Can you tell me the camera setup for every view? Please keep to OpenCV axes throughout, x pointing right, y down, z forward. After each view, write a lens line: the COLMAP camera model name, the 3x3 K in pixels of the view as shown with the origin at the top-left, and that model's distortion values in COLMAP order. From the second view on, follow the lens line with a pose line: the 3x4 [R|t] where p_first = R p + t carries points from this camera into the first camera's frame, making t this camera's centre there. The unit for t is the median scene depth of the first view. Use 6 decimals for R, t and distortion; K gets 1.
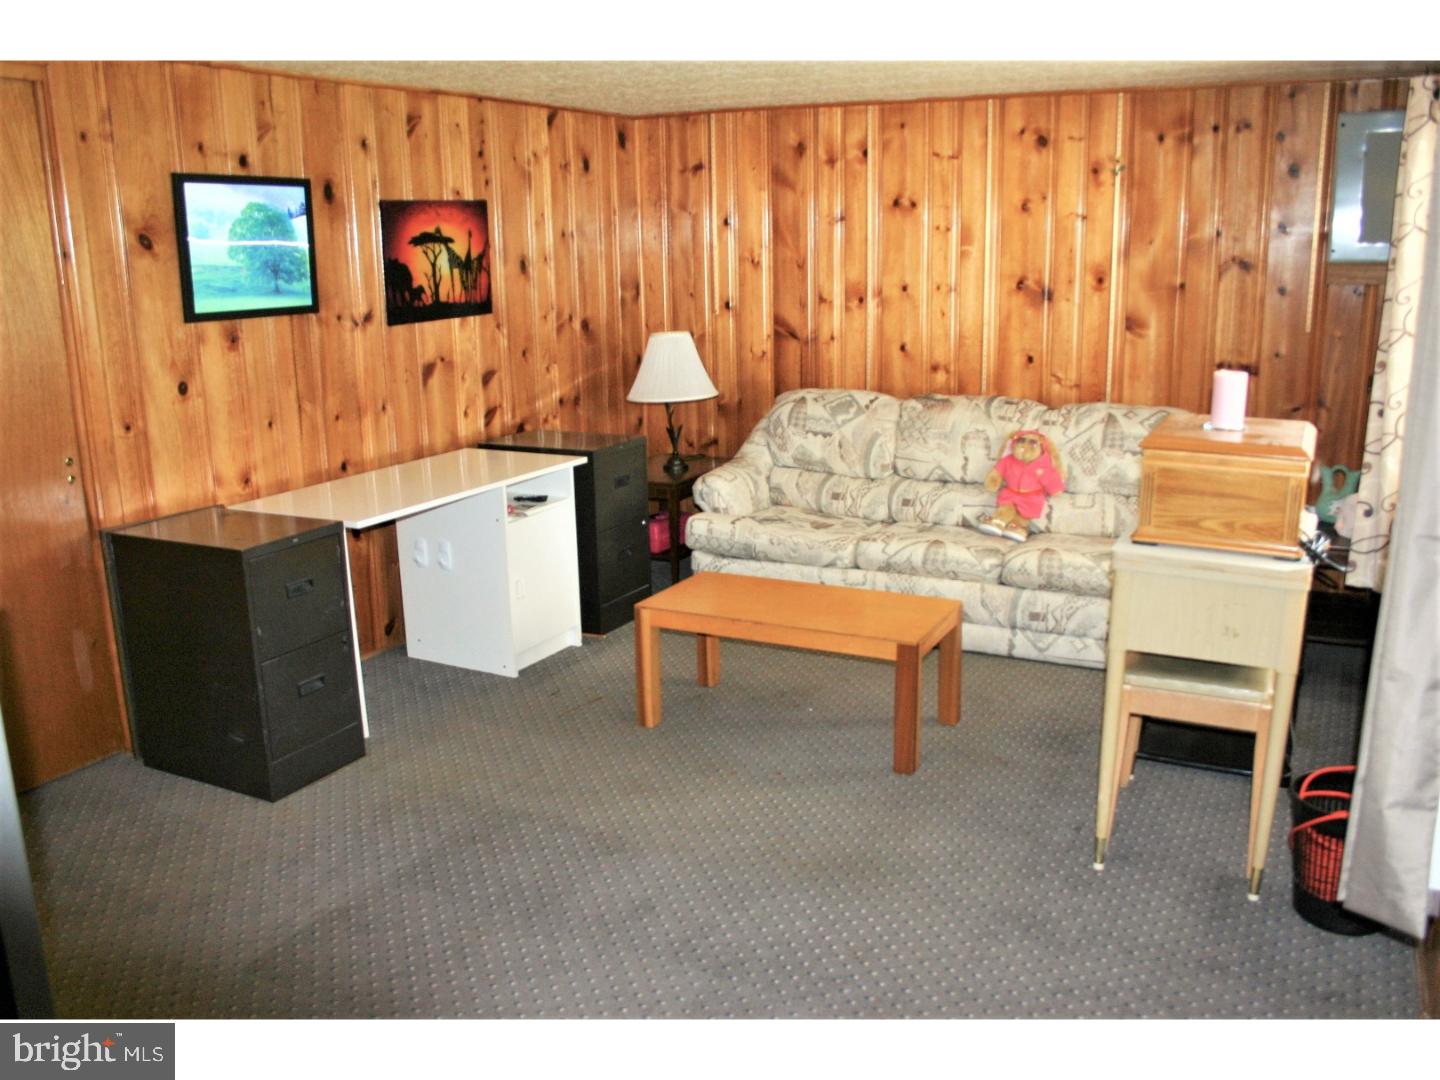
lens RADIAL K [[1212.0, 0, 704.1], [0, 1212.0, 540.1], [0, 0, 1]] dist [-0.160585, 0.135626]
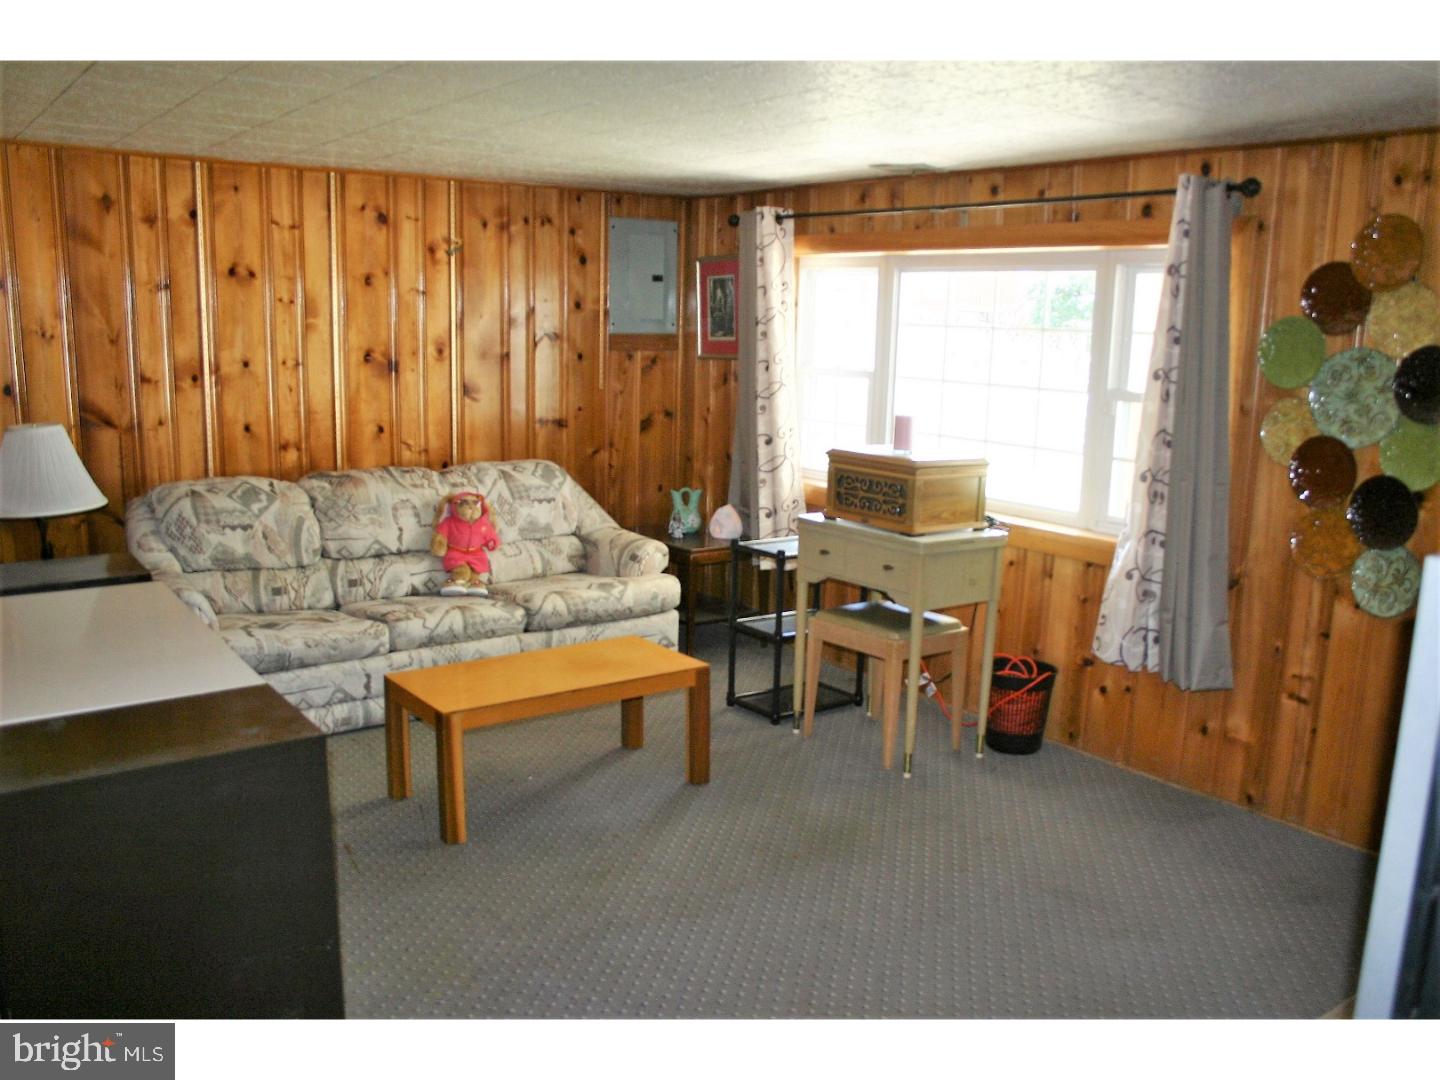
lens RADIAL K [[1257.4, 0, 720.0], [0, 1257.4, 540.0], [0, 0, 1]] dist [-0.126471, 0.134777]
pose [[0.445225, -0.132746, 0.885524, -0.581860], [0.188364, 0.980705, 0.052309, -0.062045], [-0.875382, 0.143512, 0.461639, 0.278255]]
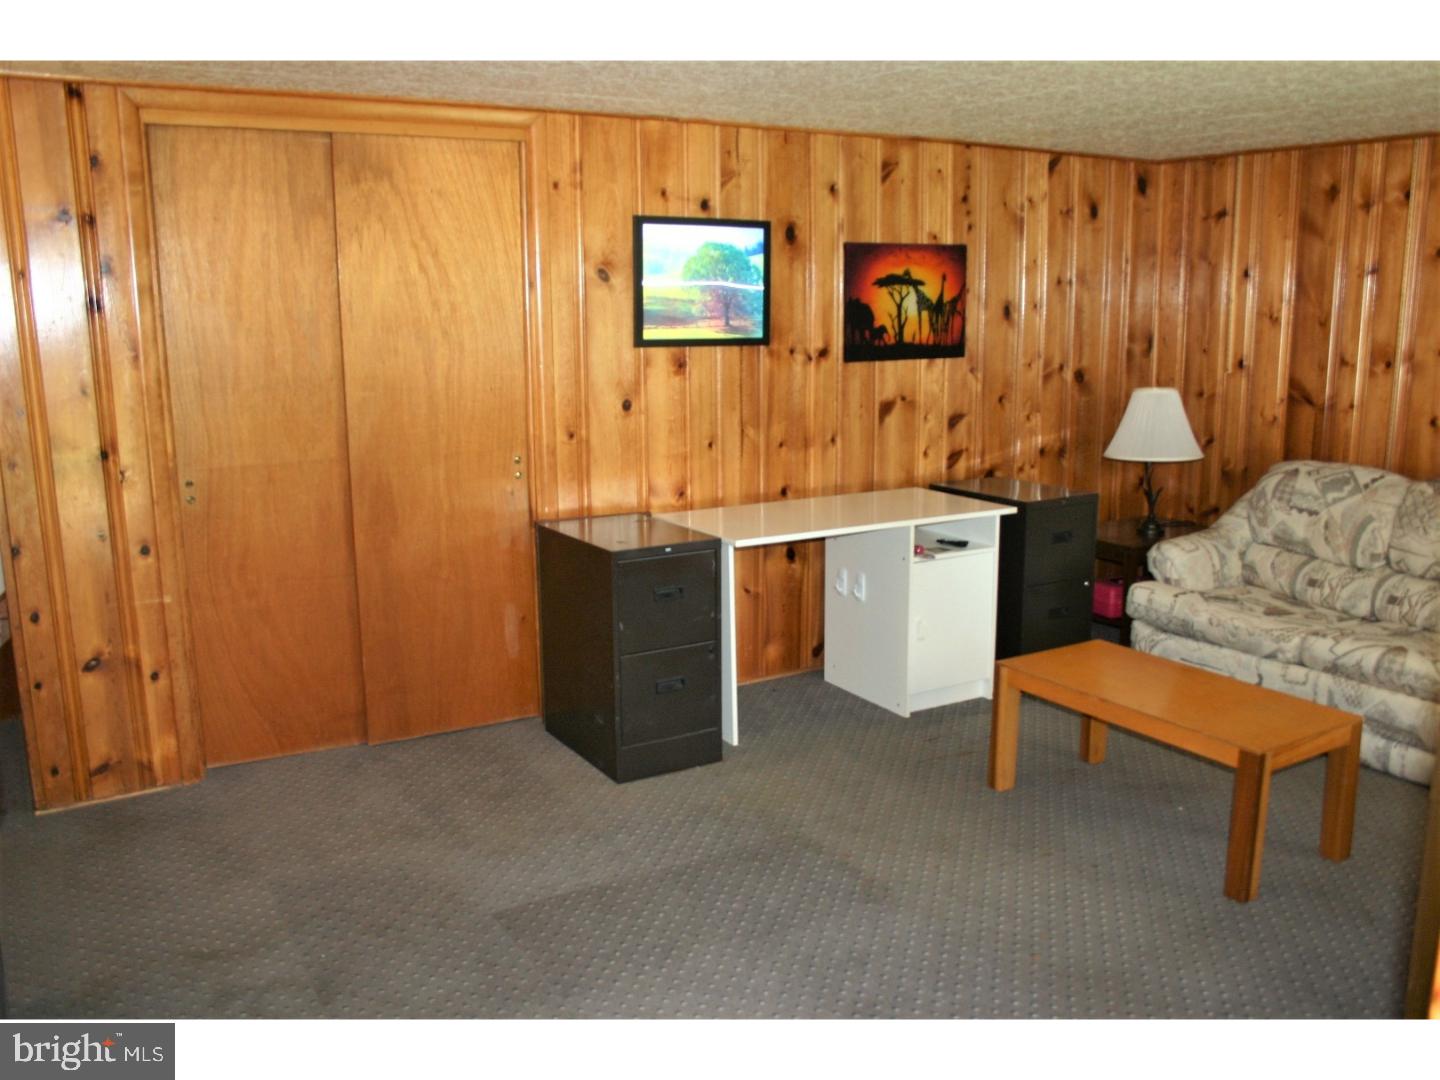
lens RADIAL K [[1194.3, 0, 720.0], [0, 1194.3, 540.0], [0, 0, 1]] dist [-0.165826, 0.141121]
pose [[0.857395, 0.114086, -0.501854, 0.162006], [-0.132685, 0.991157, -0.001368, -0.008799], [0.497260, 0.067762, 0.864951, 0.053805]]
